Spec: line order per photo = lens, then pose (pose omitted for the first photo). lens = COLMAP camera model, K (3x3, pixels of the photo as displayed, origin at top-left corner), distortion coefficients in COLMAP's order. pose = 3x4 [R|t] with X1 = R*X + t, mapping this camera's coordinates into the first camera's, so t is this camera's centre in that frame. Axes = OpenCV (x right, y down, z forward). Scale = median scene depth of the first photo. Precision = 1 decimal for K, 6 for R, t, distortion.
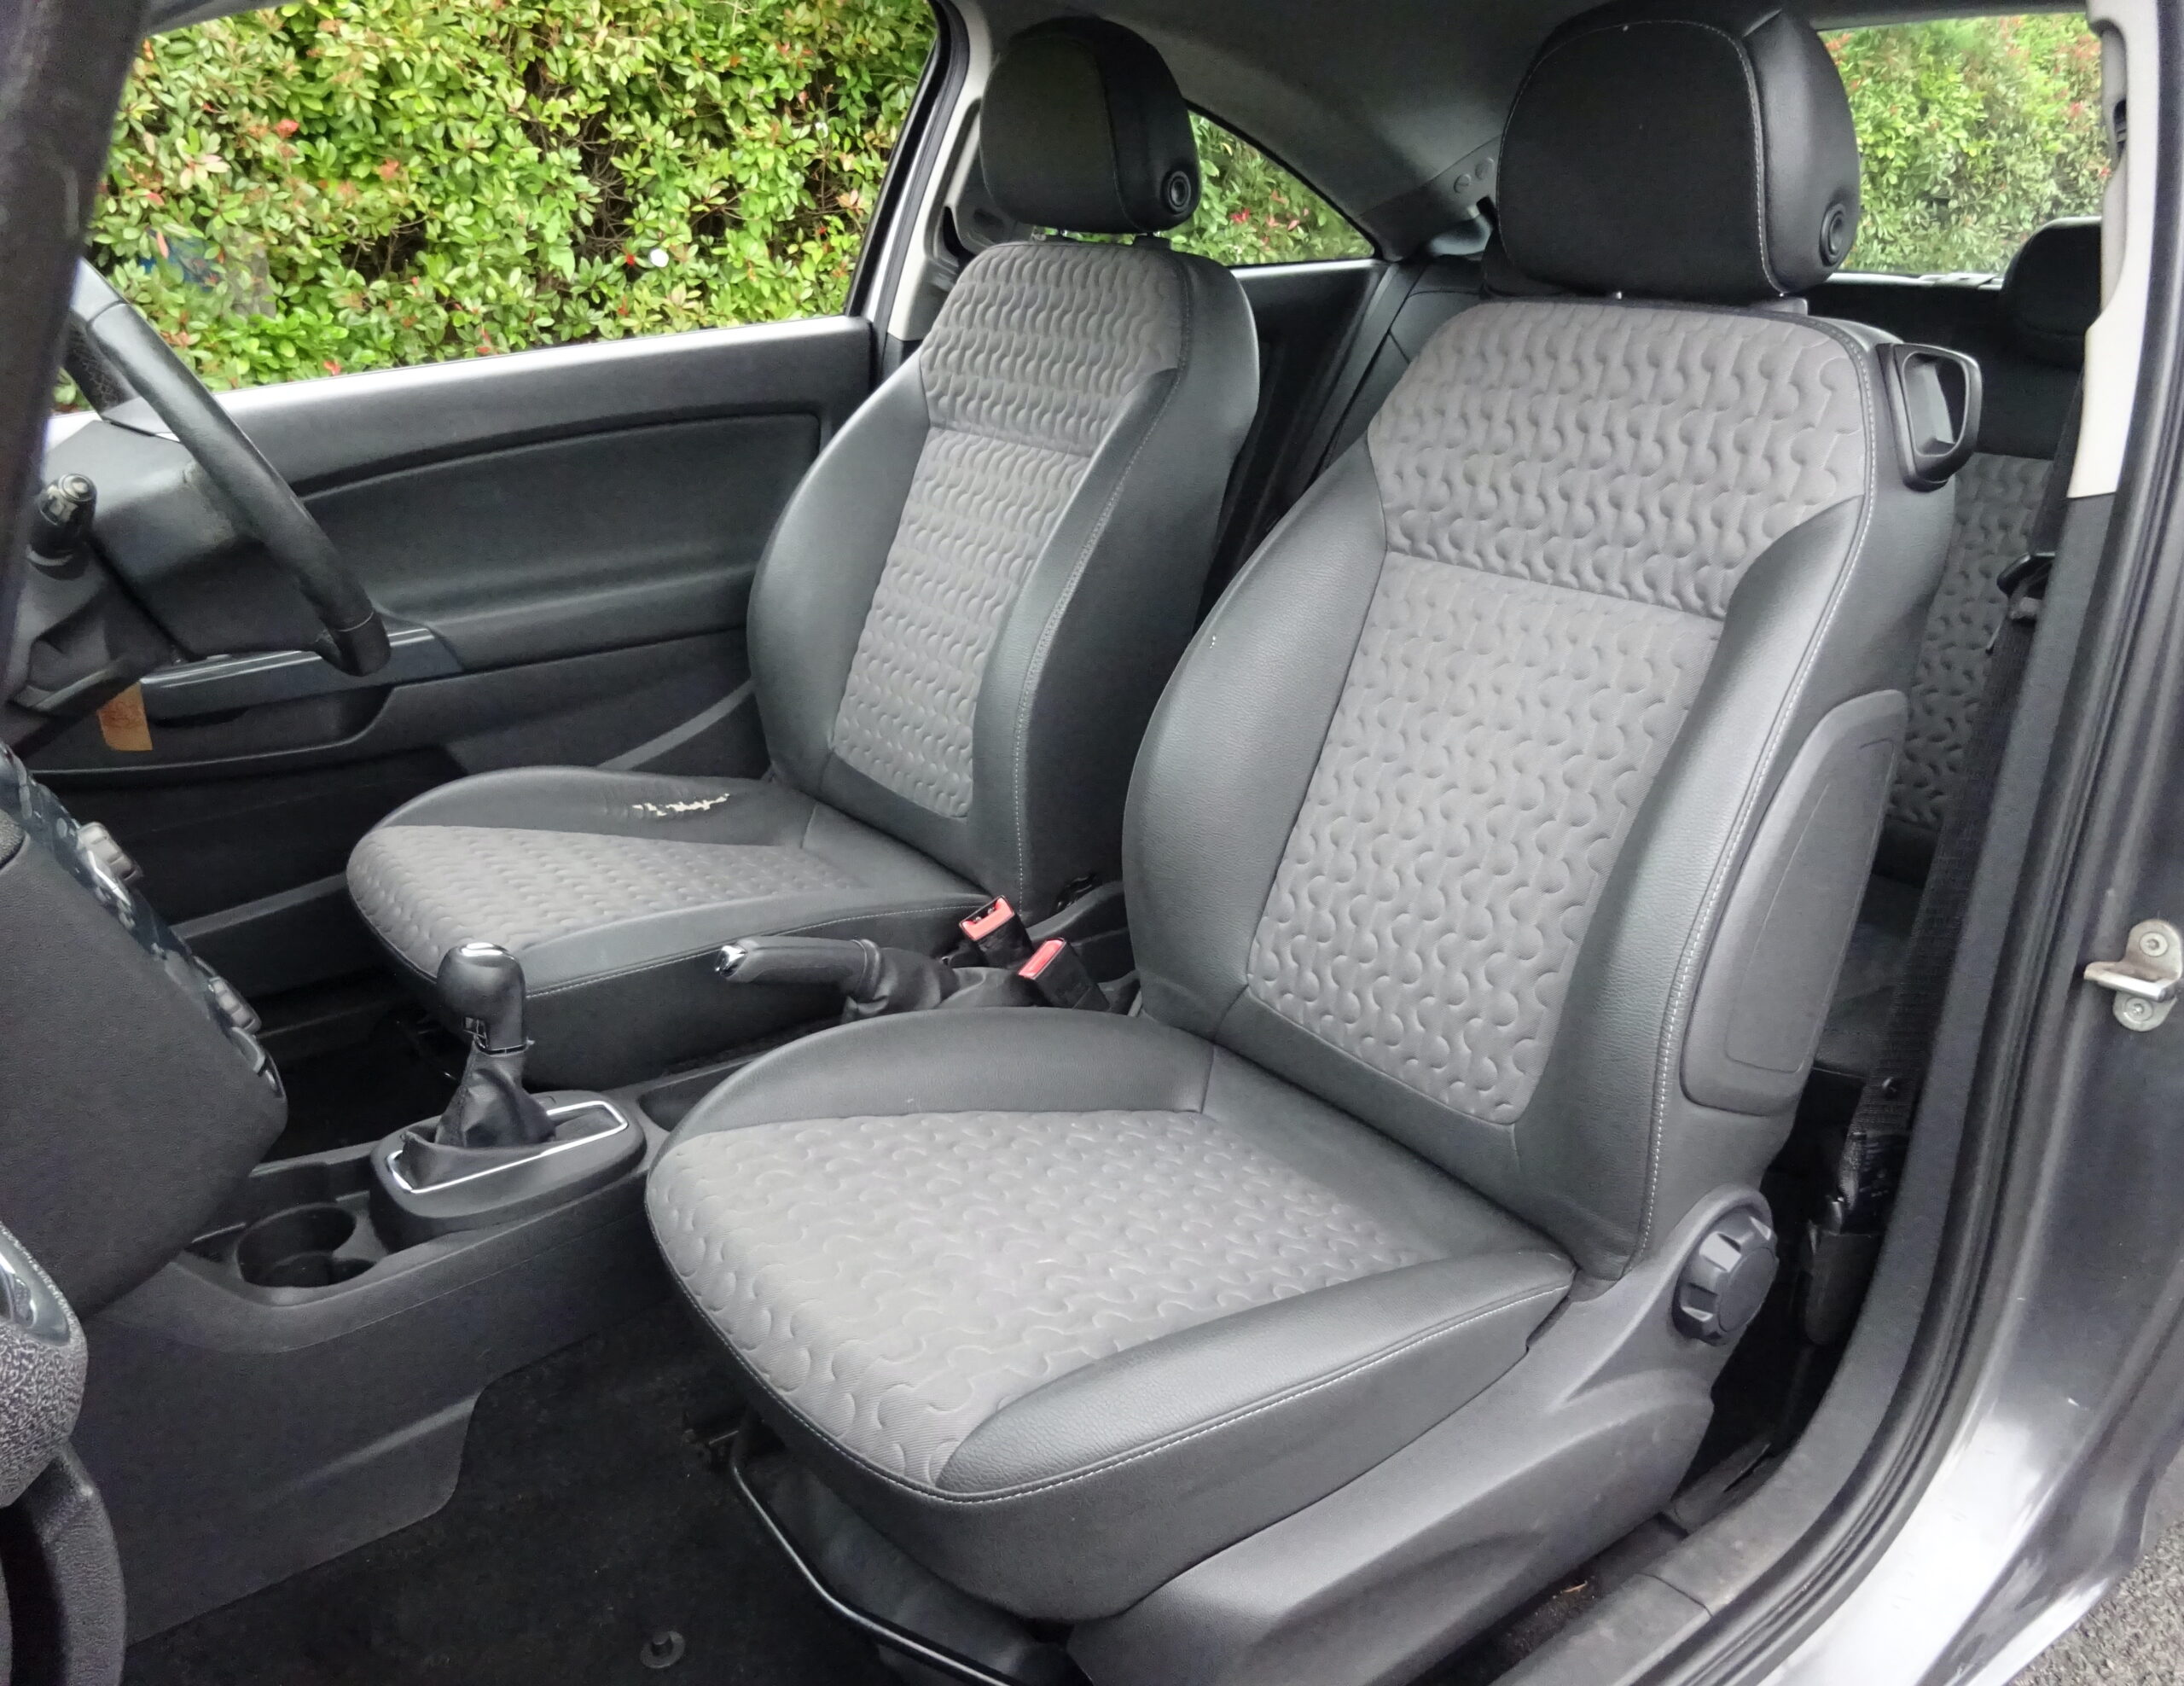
lens RADIAL K [[1653.5, 0, 1127.3], [0, 1653.5, 854.0], [0, 0, 1]] dist [0.023073, -0.037501]
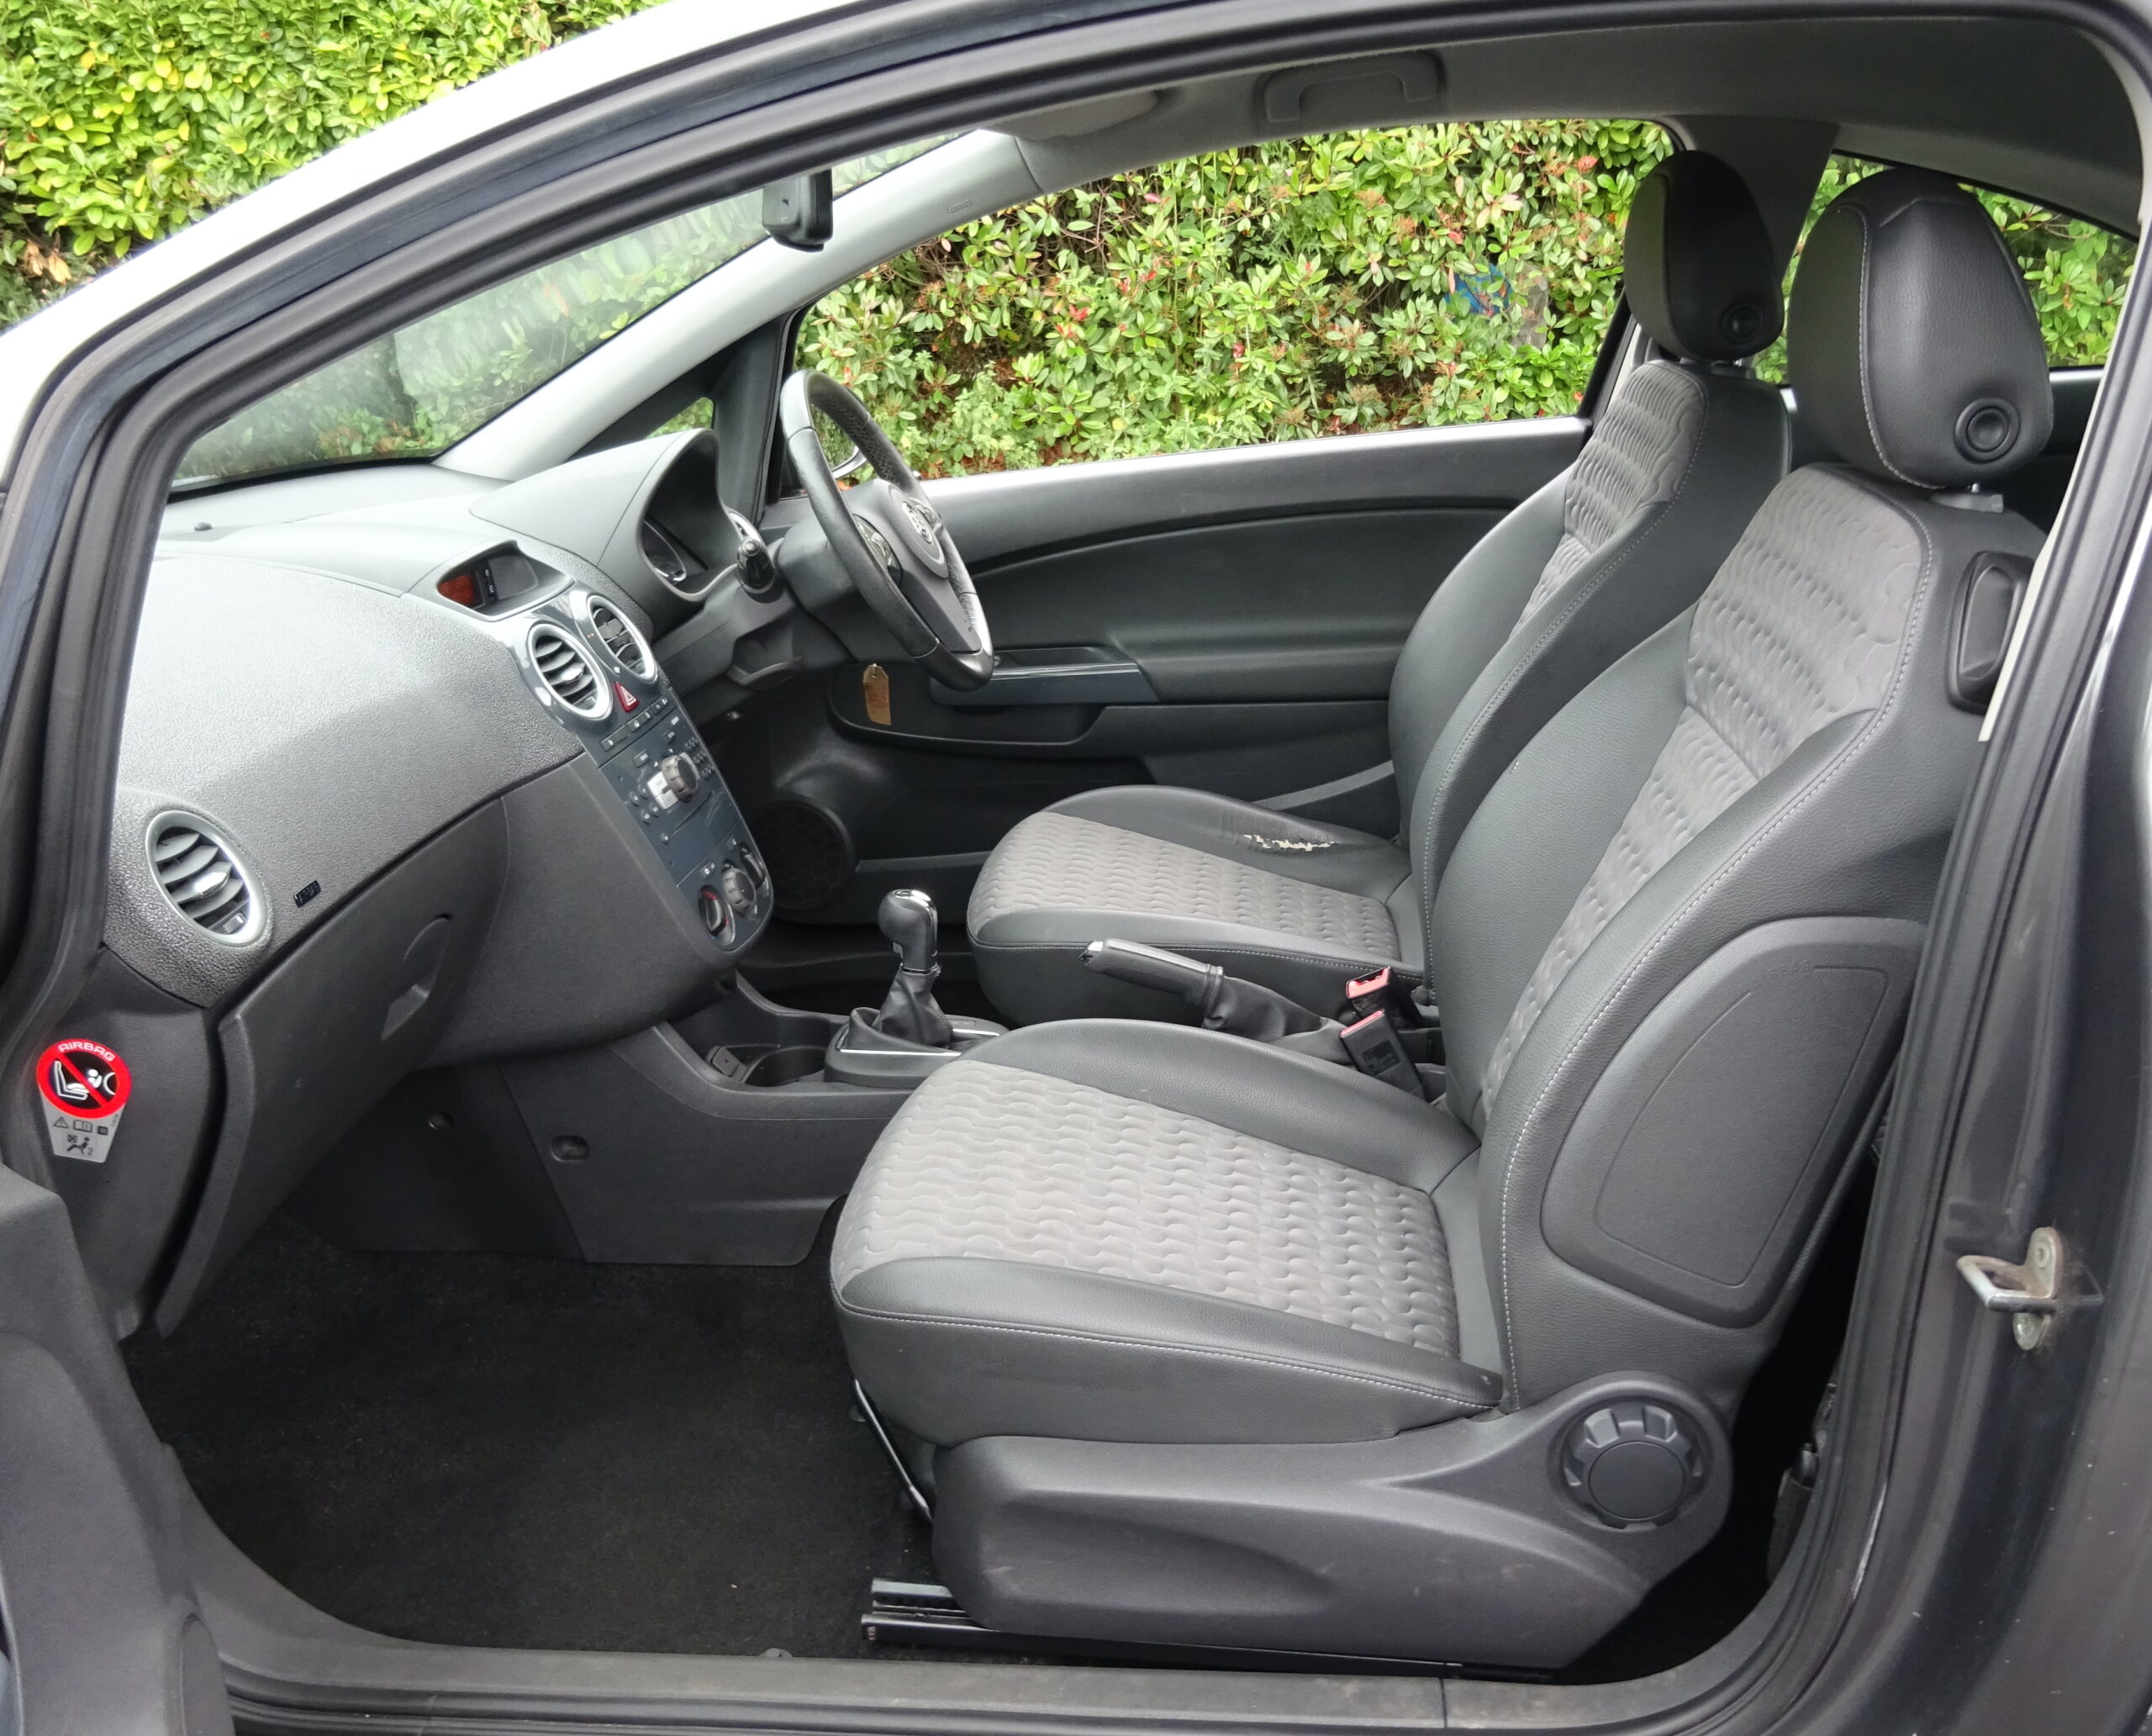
lens RADIAL K [[1868.7, 0, 1135.7], [0, 1868.7, 895.3], [0, 0, 1]] dist [0.010779, -0.019299]
pose [[0.736861, 0.202662, -0.644953, 0.123369], [-0.213454, 0.974953, 0.062485, -0.013011], [0.641462, 0.091625, 0.761664, -0.011896]]
